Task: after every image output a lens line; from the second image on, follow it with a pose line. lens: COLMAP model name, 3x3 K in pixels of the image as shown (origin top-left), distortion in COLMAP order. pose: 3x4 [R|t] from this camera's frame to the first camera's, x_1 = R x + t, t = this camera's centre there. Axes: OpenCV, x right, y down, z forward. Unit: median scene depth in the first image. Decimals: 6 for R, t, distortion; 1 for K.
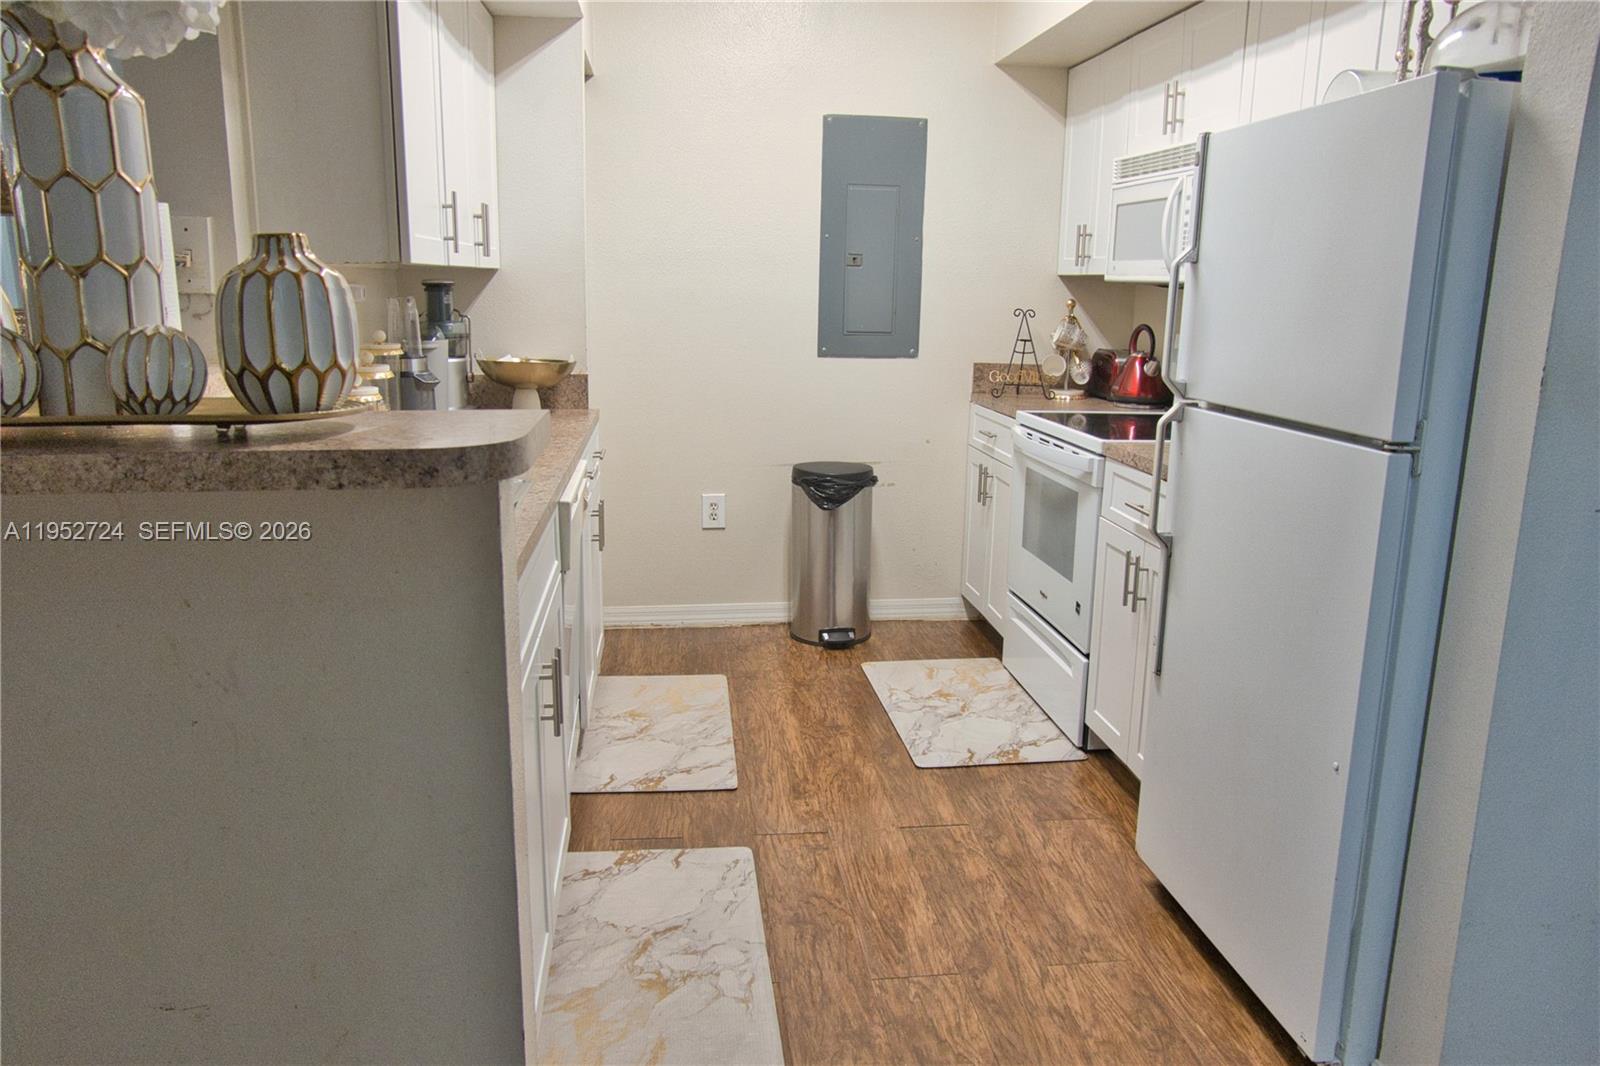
lens RADIAL K [[1119.7, 0, 800.0], [0, 1119.7, 533.0], [0, 0, 1]] dist [-0.086702, 0.078111]
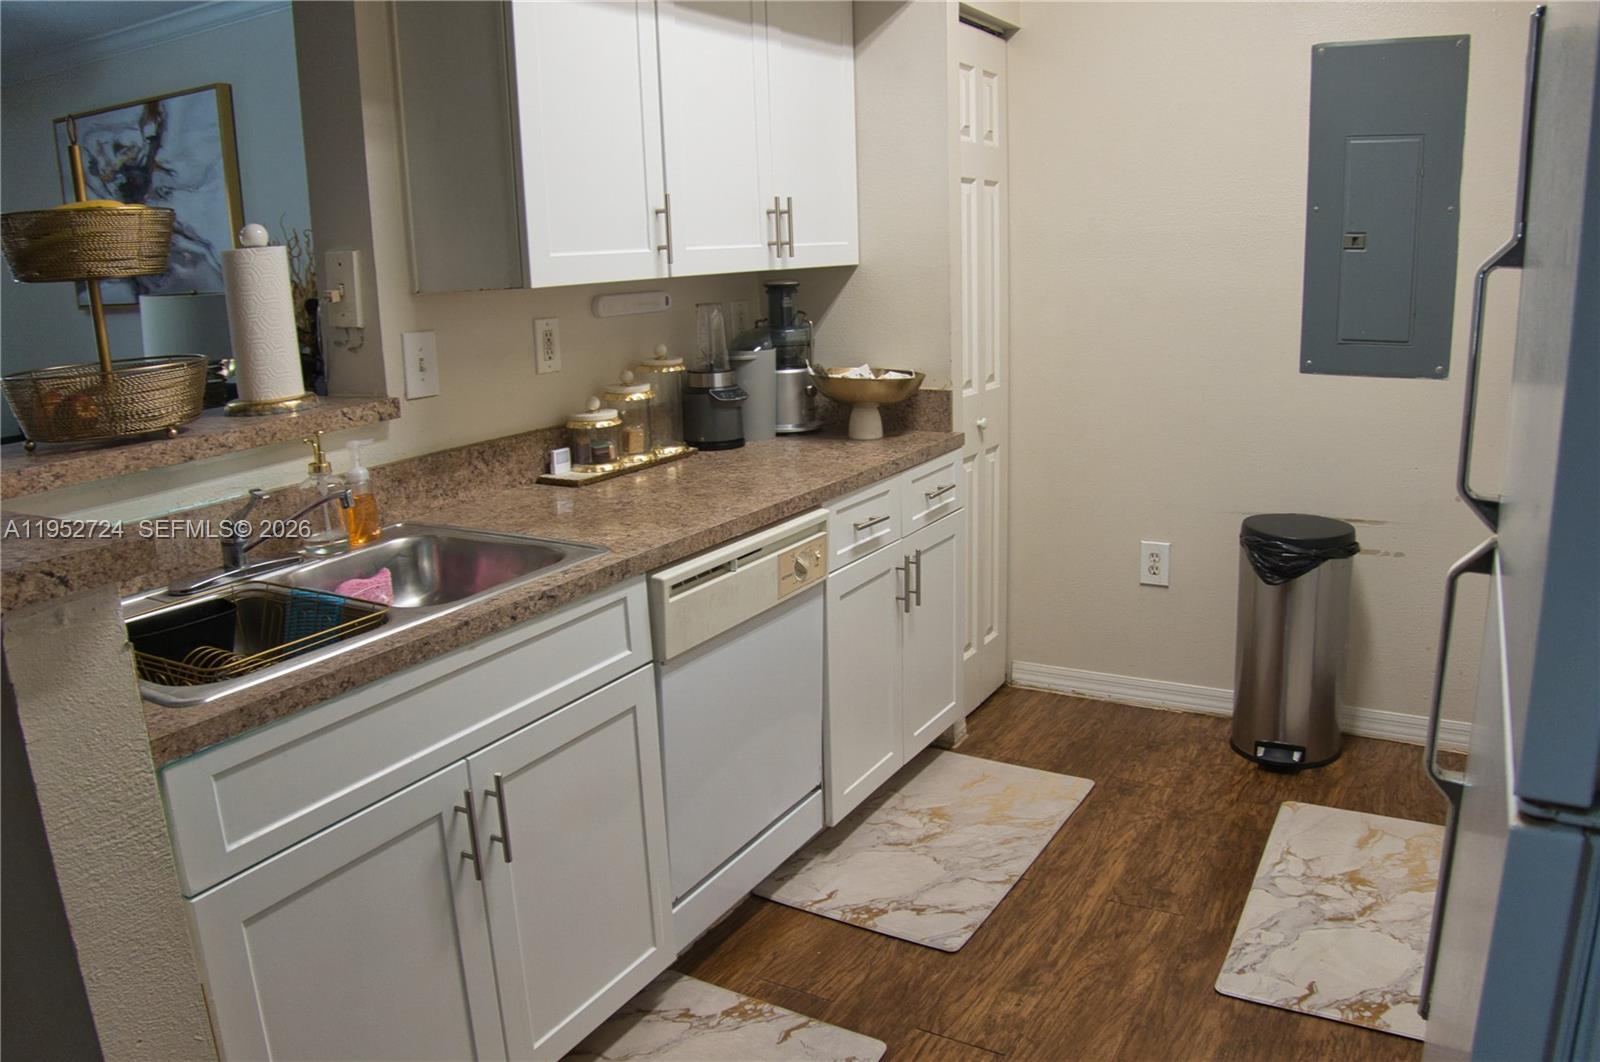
lens RADIAL K [[1178.4, 0, 800.0], [0, 1178.4, 531.0], [0, 0, 1]] dist [-0.187688, 0.104505]
pose [[0.801301, 0.103502, -0.589240, 0.249777], [-0.090354, 0.994560, 0.051826, -0.077414], [0.591399, 0.011712, 0.806294, 0.251169]]
